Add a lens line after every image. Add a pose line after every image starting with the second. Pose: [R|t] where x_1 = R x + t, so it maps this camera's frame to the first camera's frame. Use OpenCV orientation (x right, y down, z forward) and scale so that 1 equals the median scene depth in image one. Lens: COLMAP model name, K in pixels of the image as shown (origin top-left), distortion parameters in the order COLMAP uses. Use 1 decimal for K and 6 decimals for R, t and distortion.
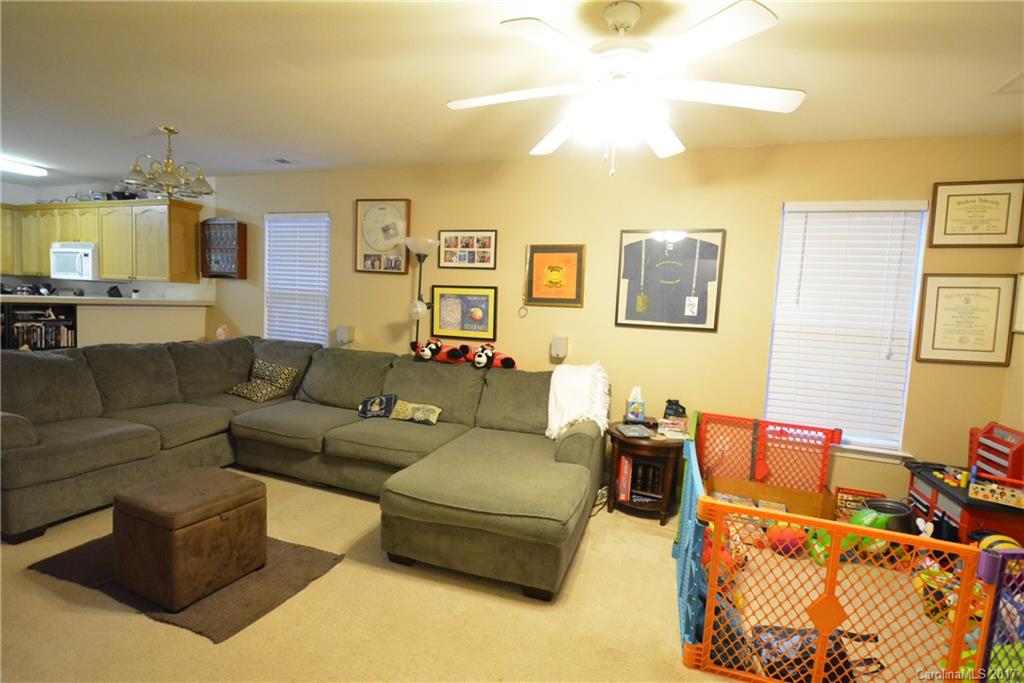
lens RADIAL K [[480.5, 0, 512.0], [0, 480.5, 341.5], [0, 0, 1]] dist [0.001894, -0.009874]
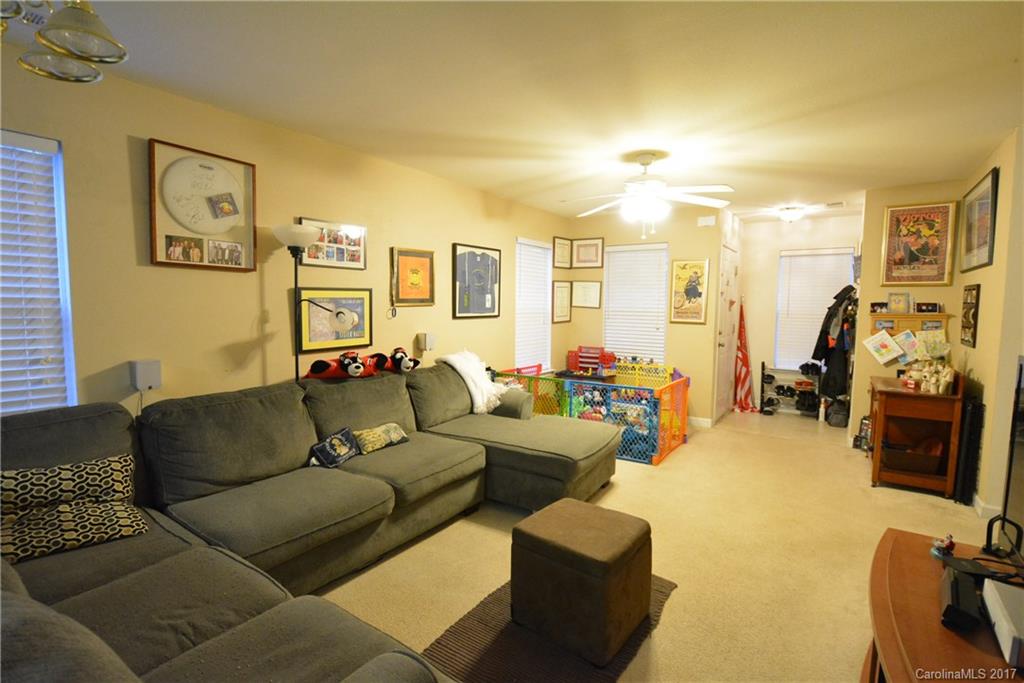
lens RADIAL K [[480.5, 0, 512.0], [0, 480.5, 341.5], [0, 0, 1]] dist [0.001894, -0.009874]
pose [[0.236365, -0.124653, 0.963635, -0.877694], [0.086705, 0.990486, 0.106859, -0.086777], [-0.967788, 0.058294, 0.244924, 0.501139]]
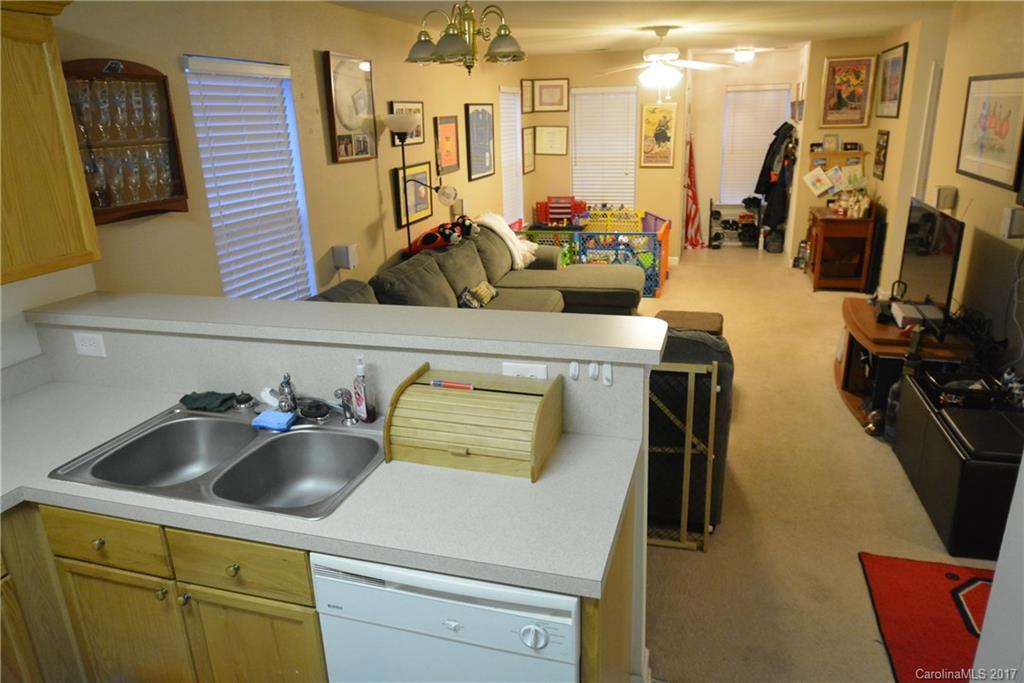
lens RADIAL K [[685.4, 0, 512.0], [0, 685.4, 341.5], [0, 0, 1]] dist [-0.005675, -0.002373]
pose [[-0.076803, -0.357646, 0.930693, -1.486319], [0.113657, 0.924225, 0.364540, -0.263887], [-0.990547, 0.133778, -0.030335, 0.912164]]
